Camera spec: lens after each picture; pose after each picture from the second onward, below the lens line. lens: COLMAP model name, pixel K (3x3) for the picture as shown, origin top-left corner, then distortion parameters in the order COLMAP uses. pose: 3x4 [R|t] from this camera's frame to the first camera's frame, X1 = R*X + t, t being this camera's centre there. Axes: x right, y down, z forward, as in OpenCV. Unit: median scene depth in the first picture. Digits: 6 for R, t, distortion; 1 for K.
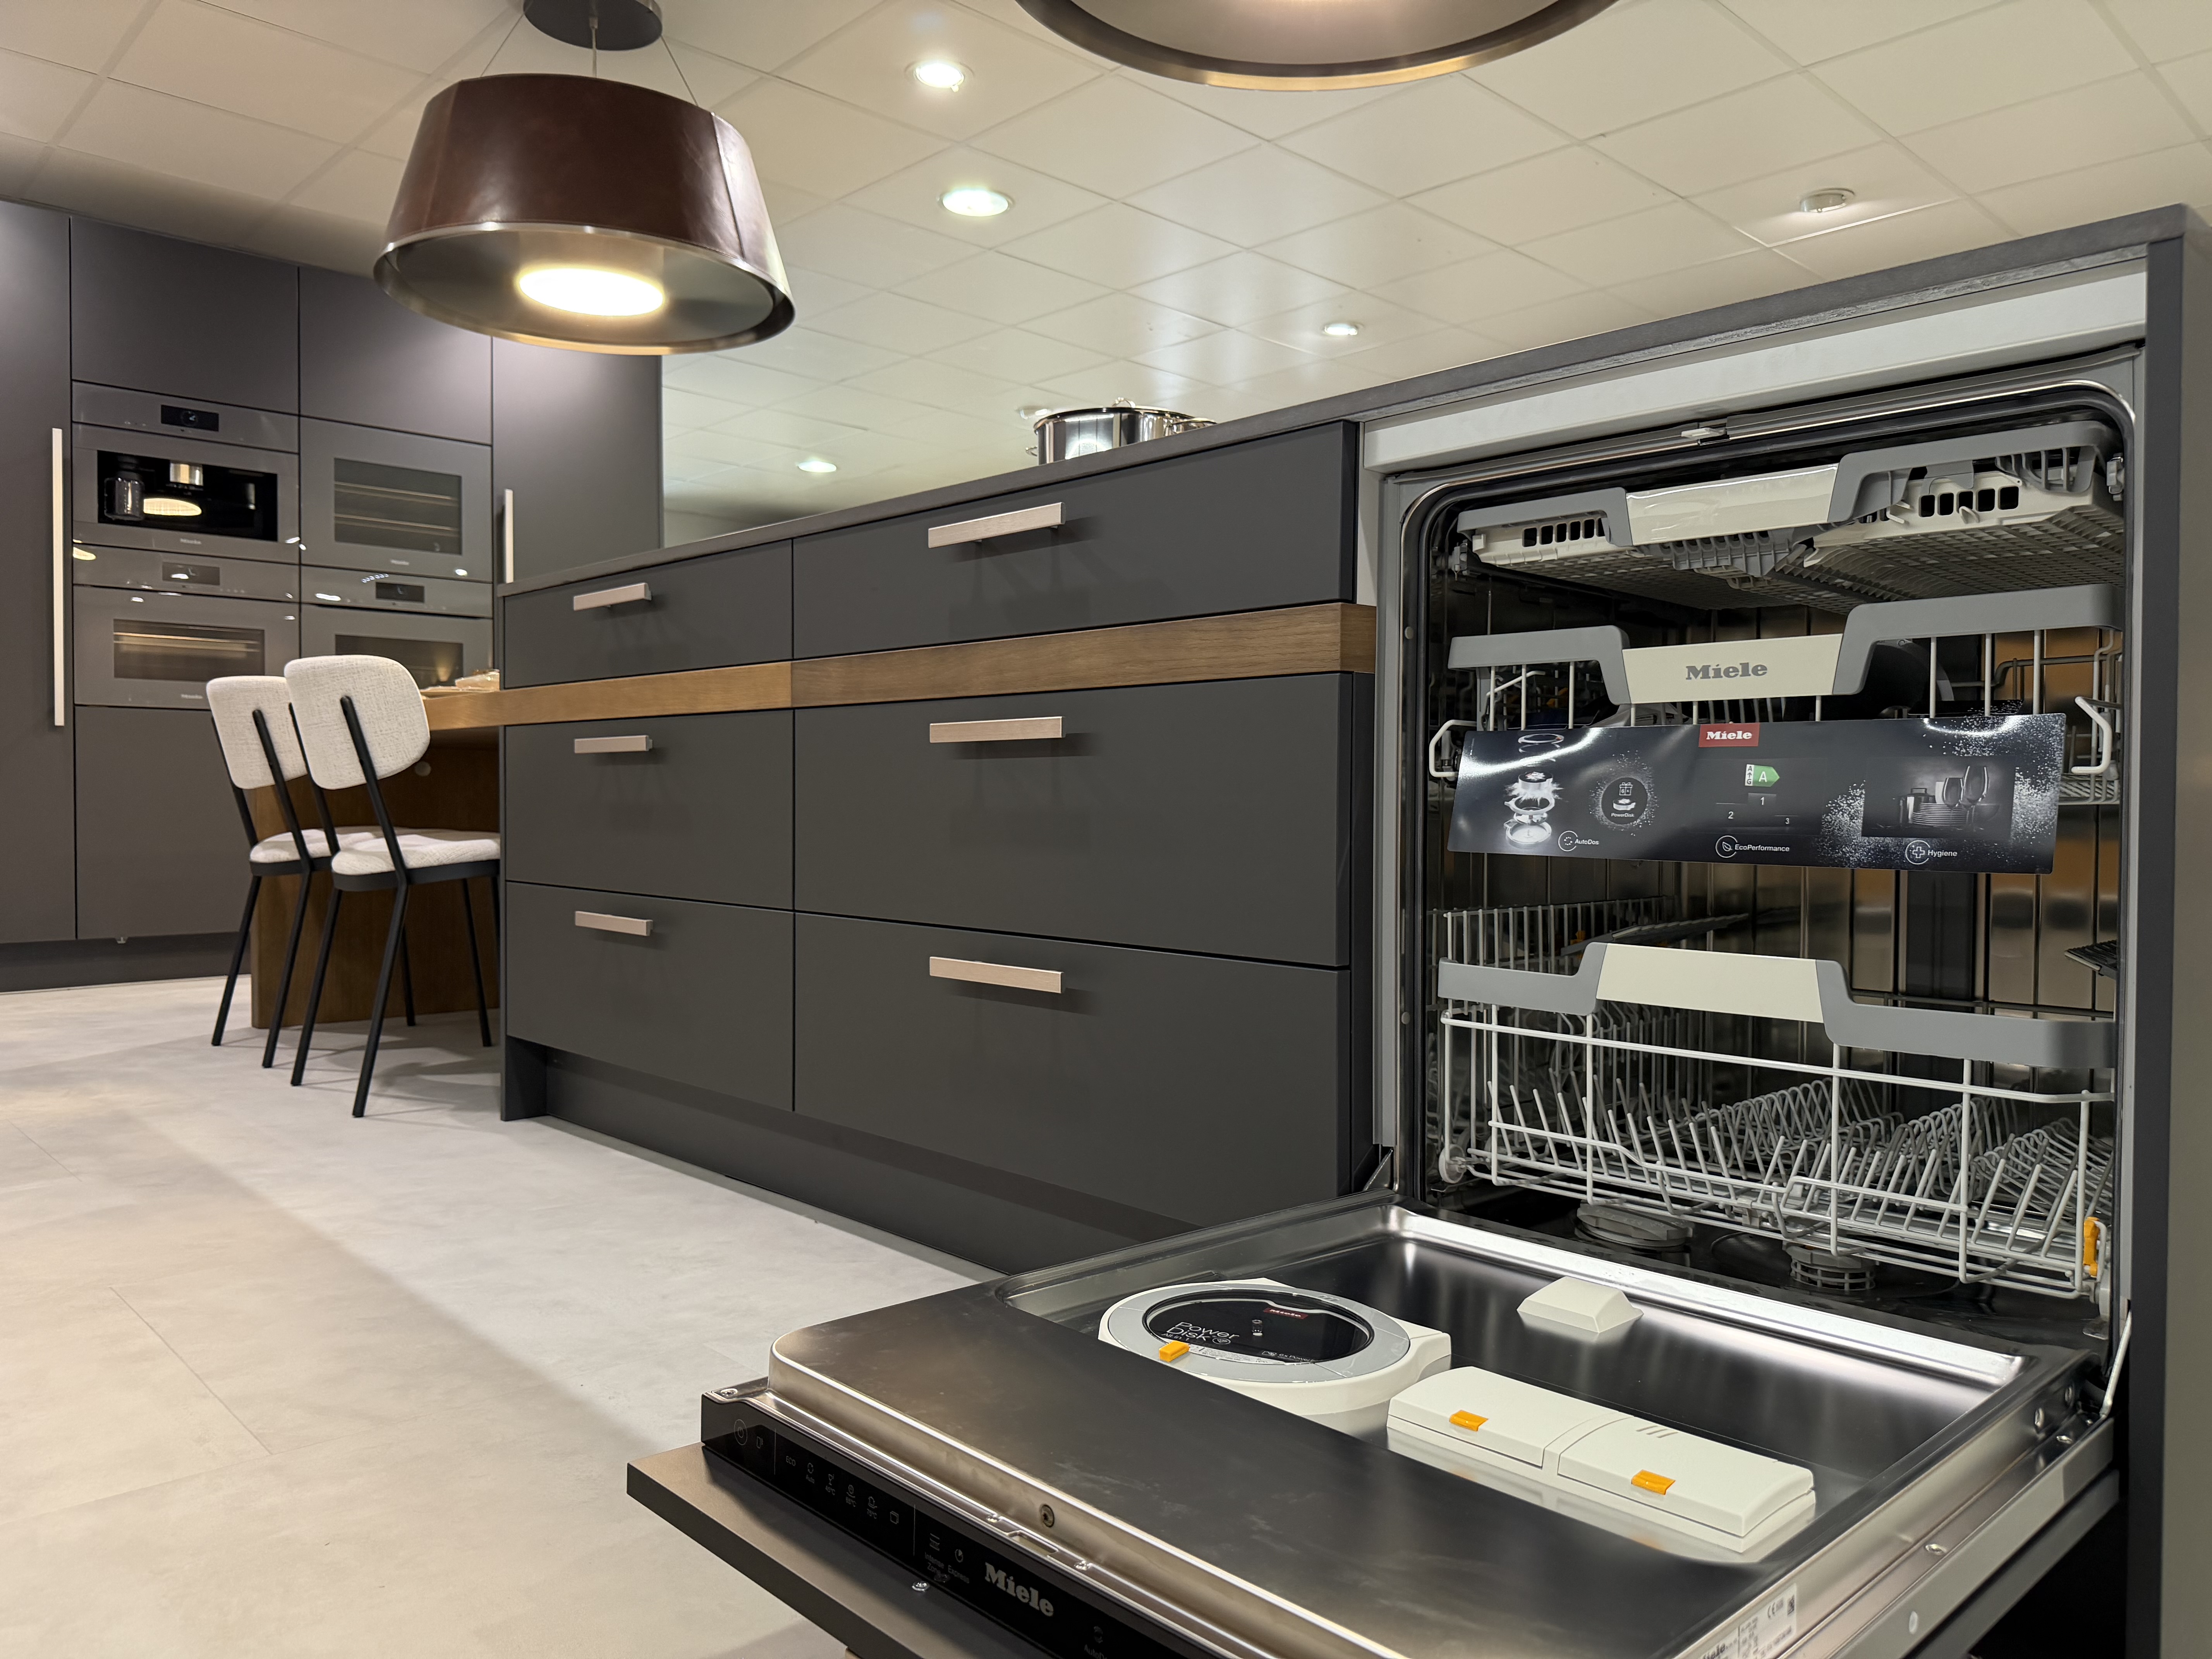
lens RADIAL K [[1562.8, 0, 1100.0], [0, 1562.8, 834.9], [0, 0, 1]] dist [0.075508, -0.116346]
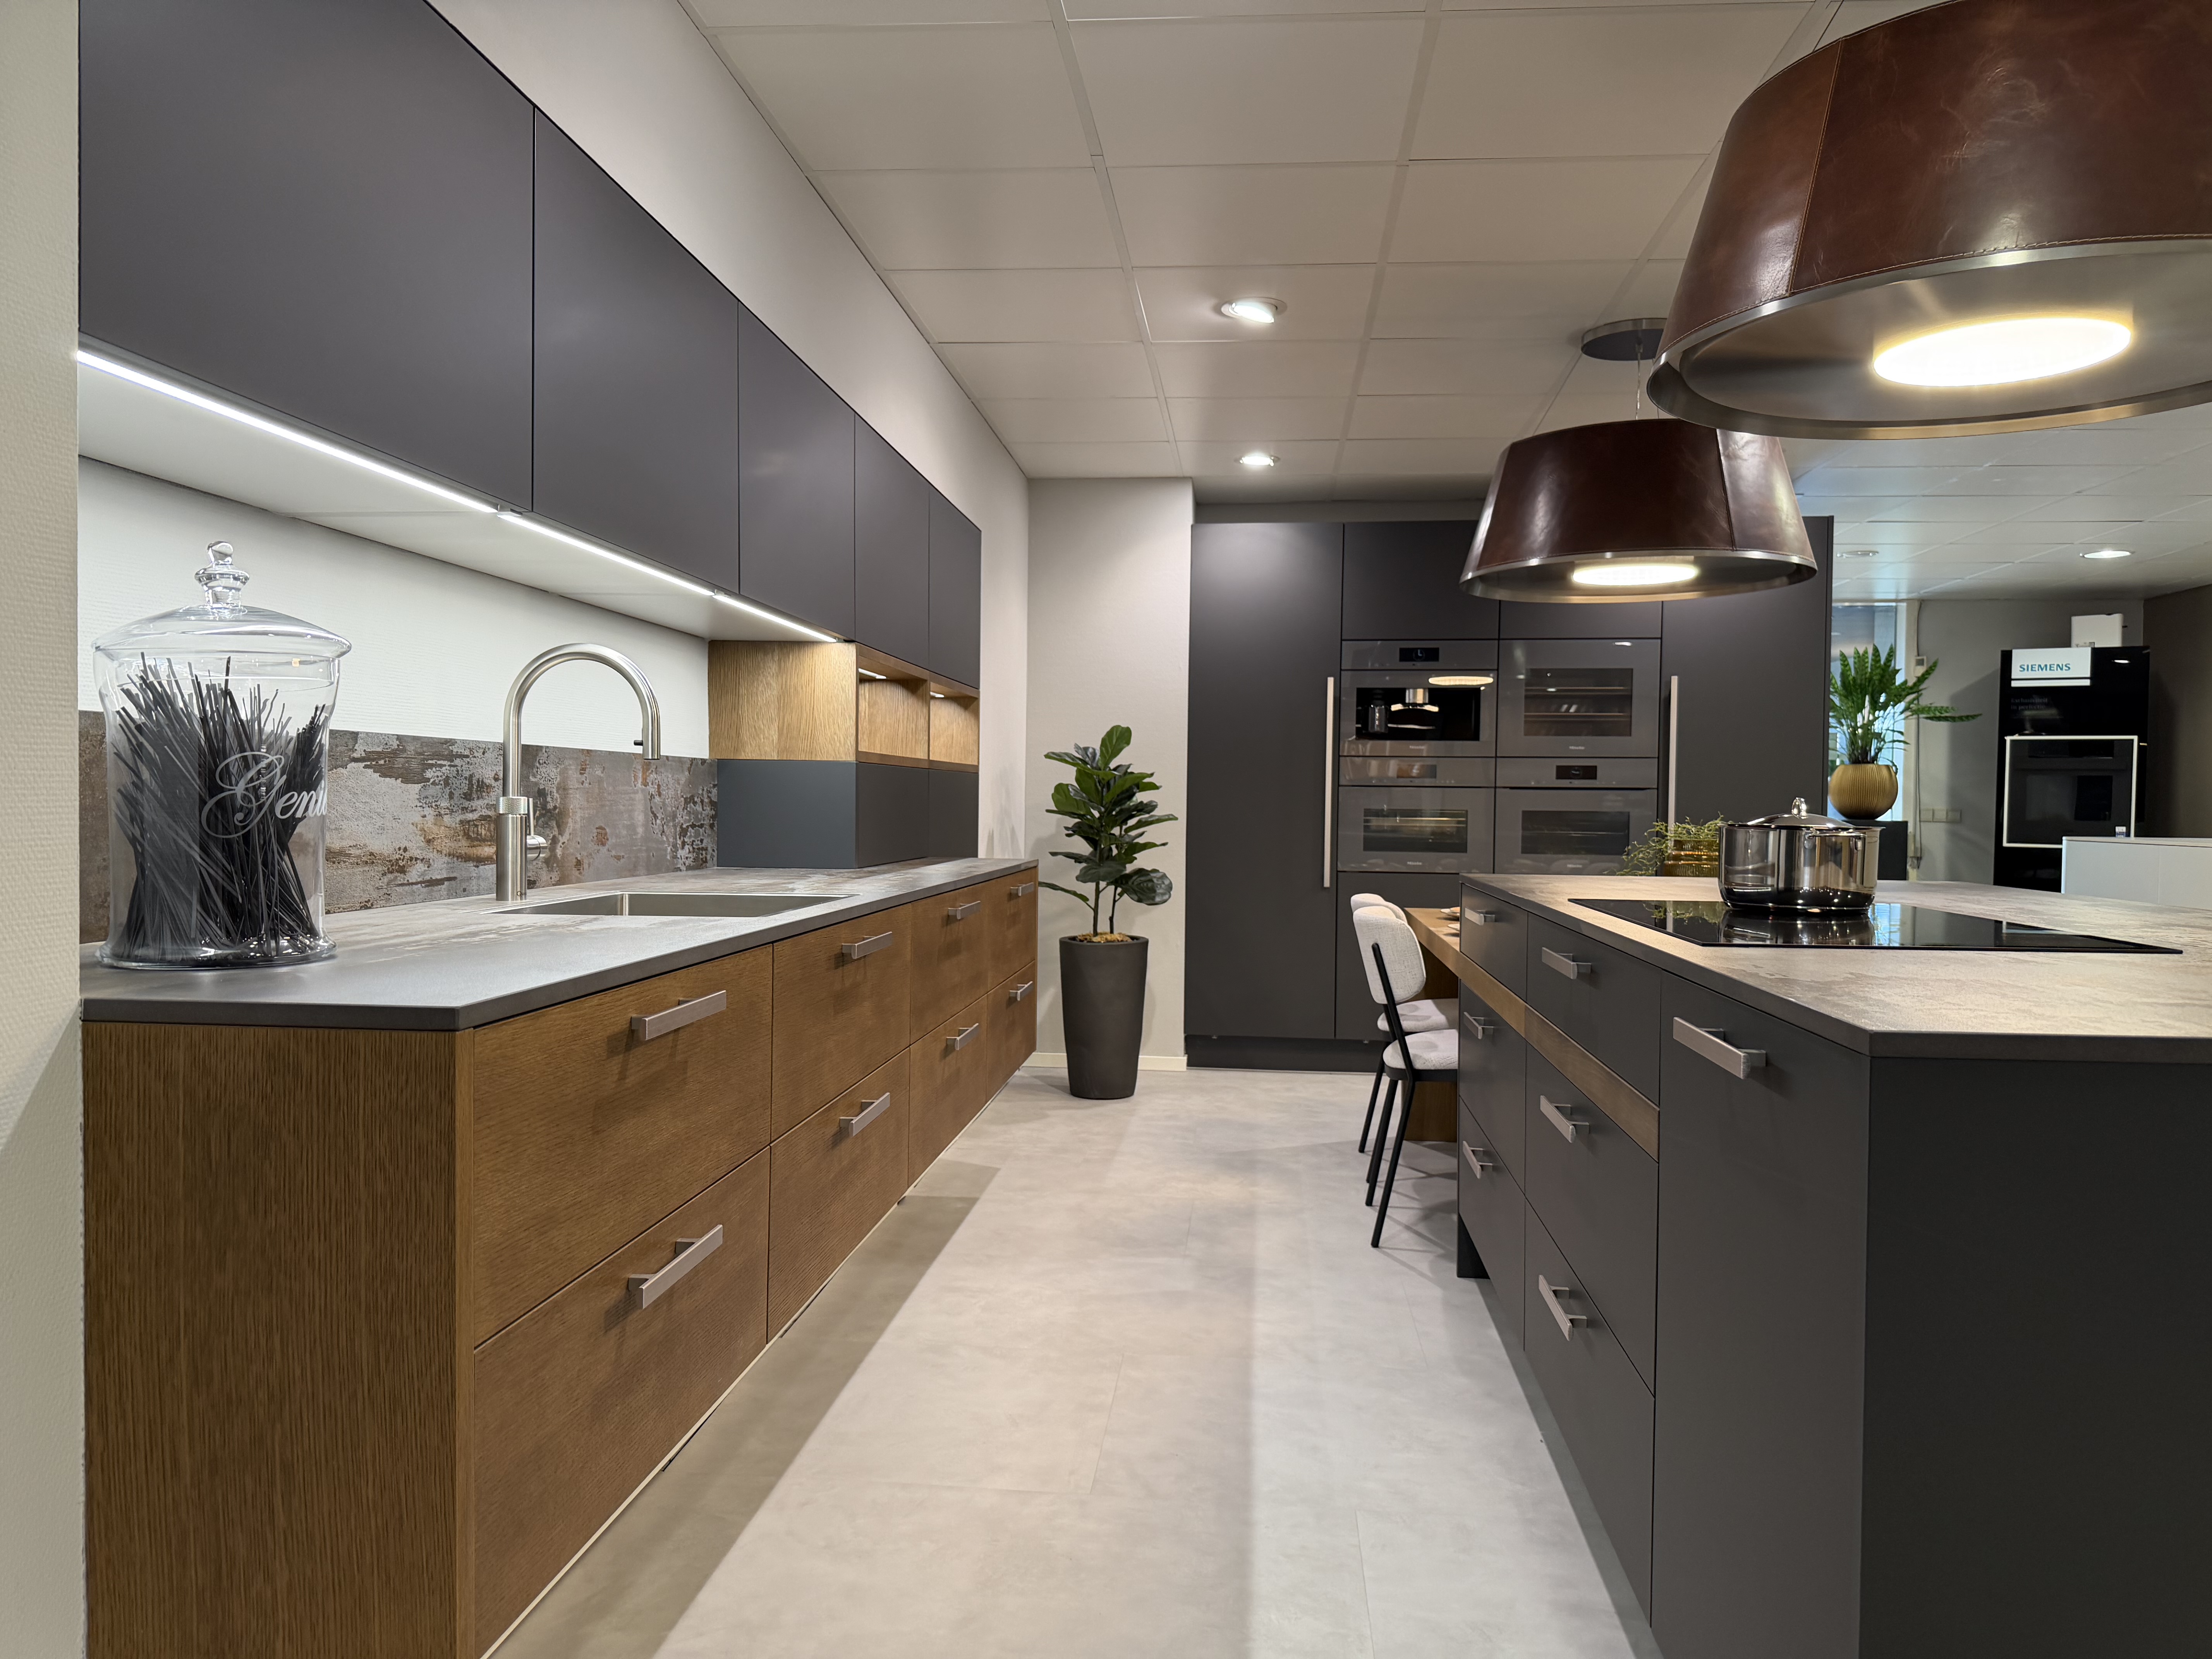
lens RADIAL K [[1546.1, 0, 1110.7], [0, 1546.1, 834.1], [0, 0, 1]] dist [0.183349, -0.427752]
pose [[0.658338, 0.020520, -0.752443, 0.250384], [-0.030199, 0.999544, 0.000837, -0.109831], [0.752117, 0.022171, 0.658657, -0.056027]]
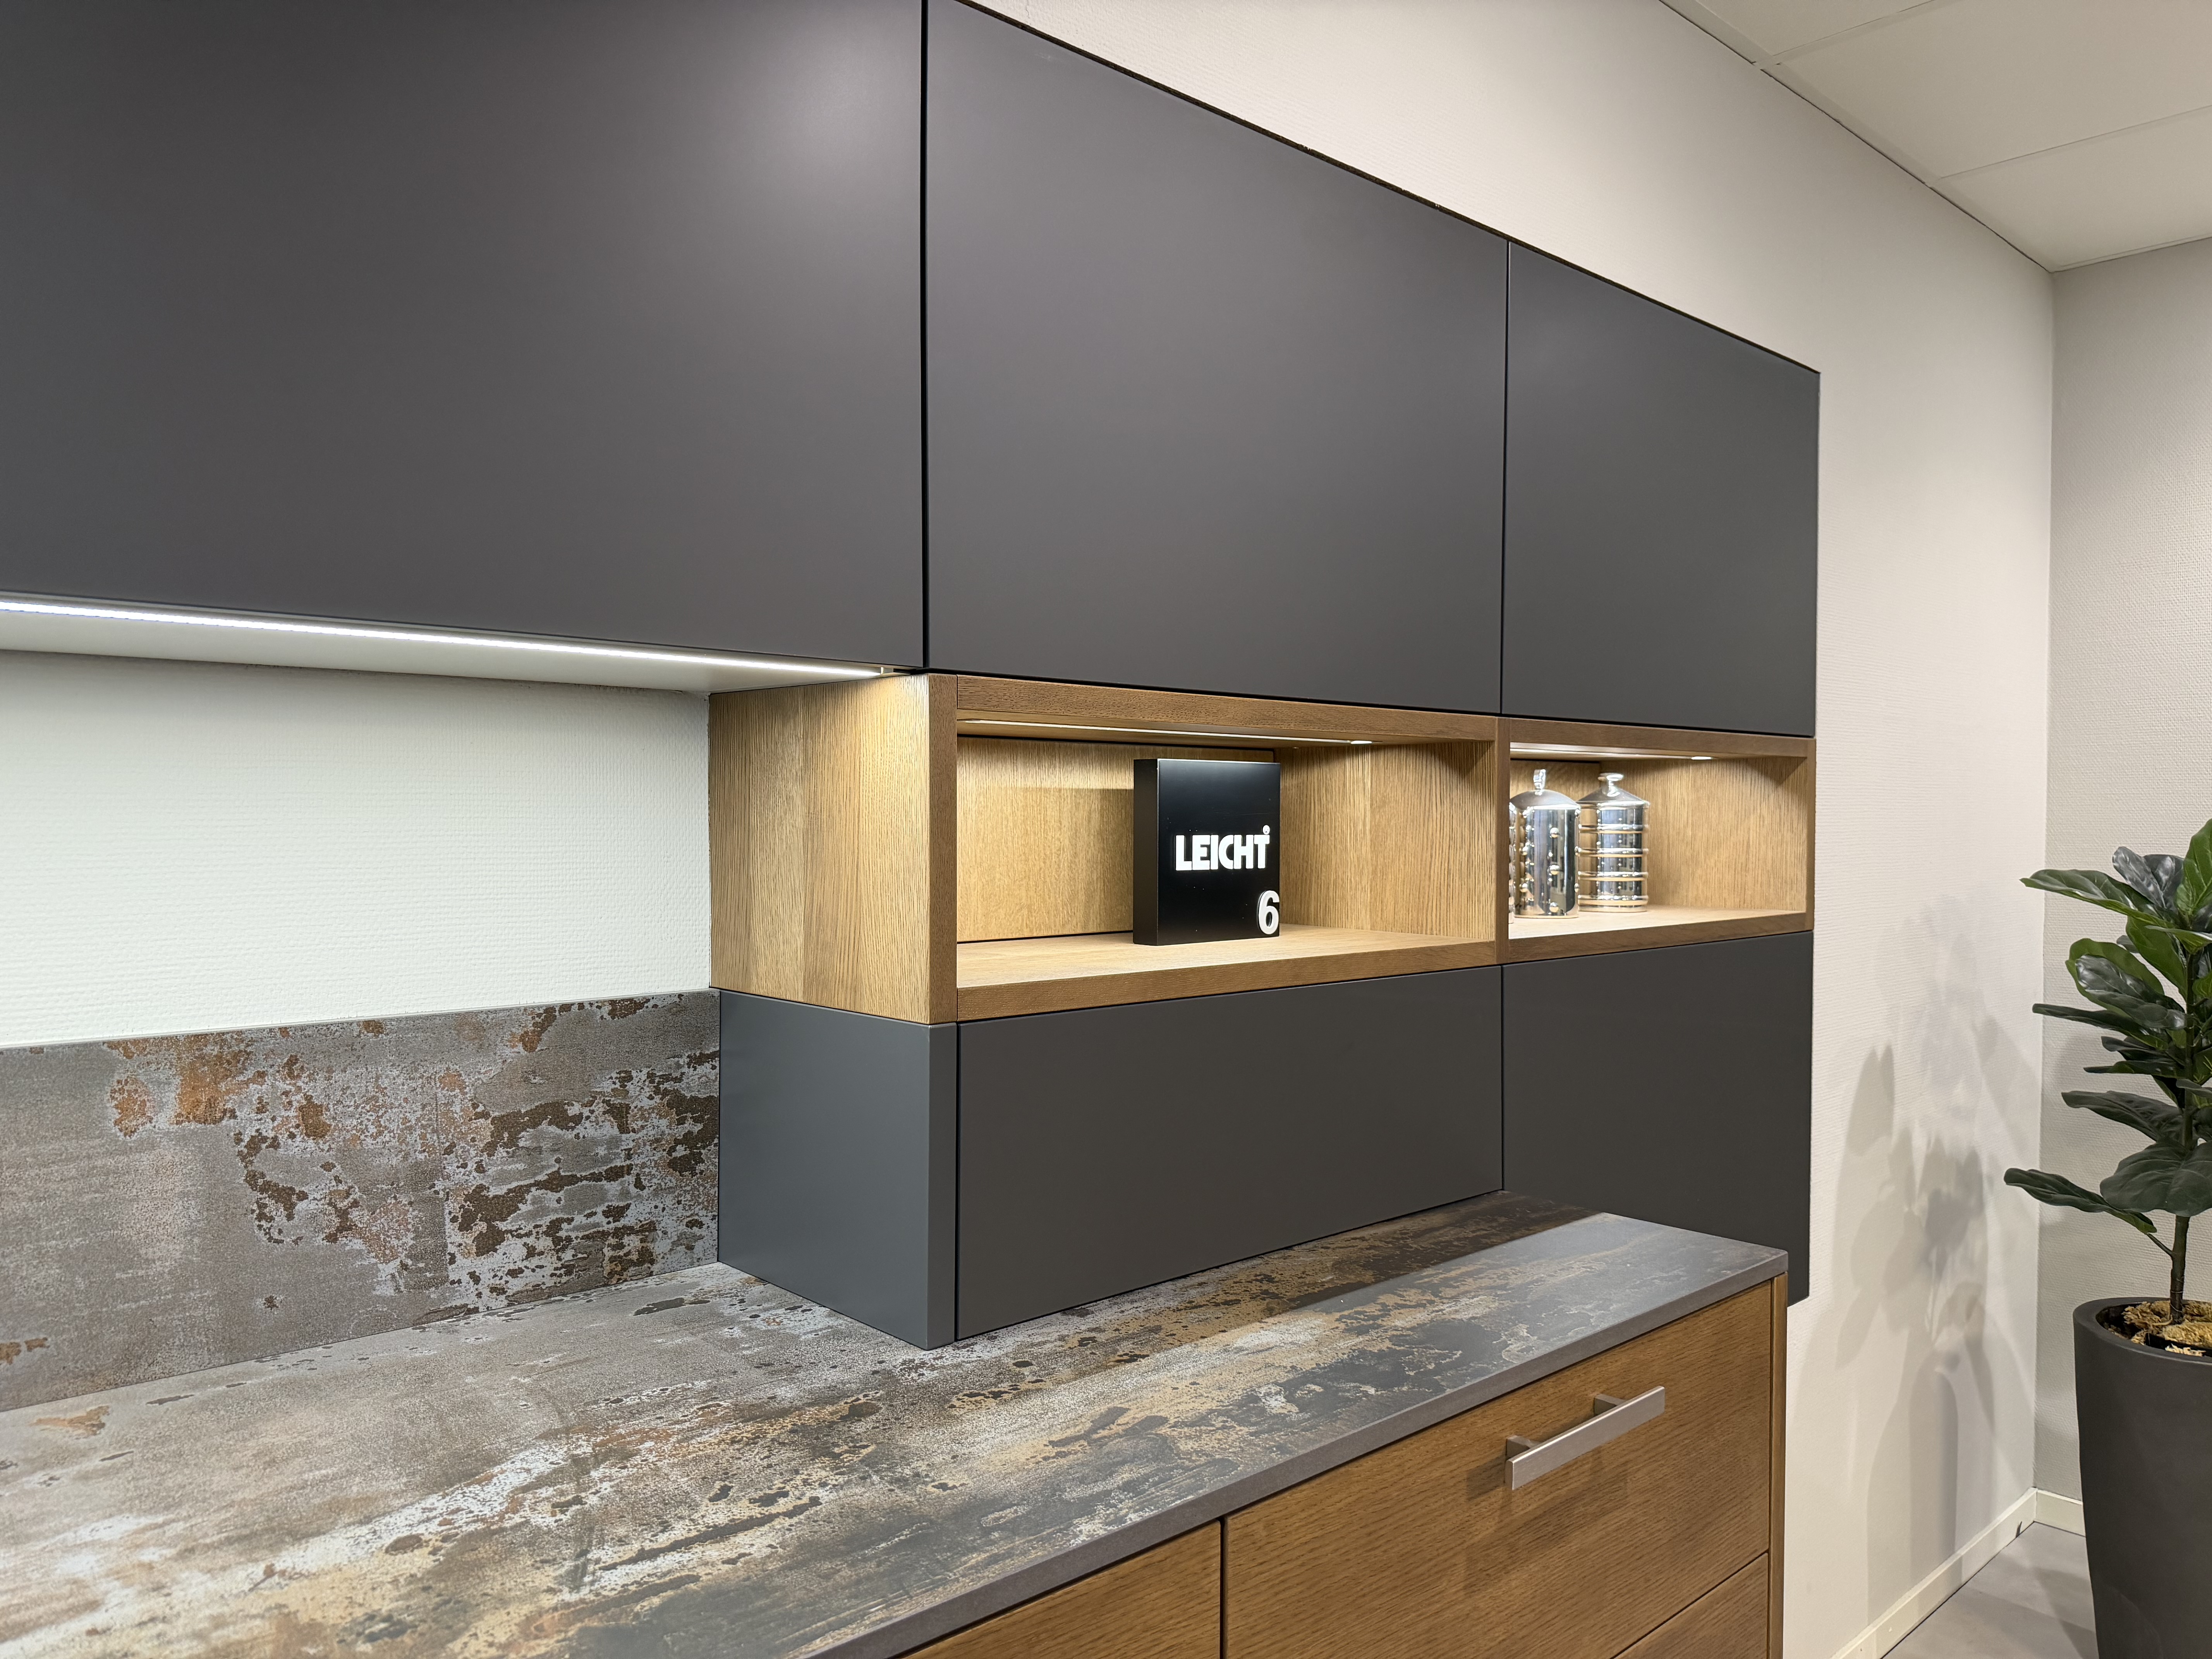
lens RADIAL K [[1562.6, 0, 1107.4], [0, 1562.6, 838.9], [0, 0, 1]] dist [0.091787, -0.154925]
pose [[-0.012662, 0.013048, -0.999835, -0.177417], [-0.032263, 0.999389, 0.013451, -0.181009], [0.999399, 0.032428, -0.012233, 0.413009]]
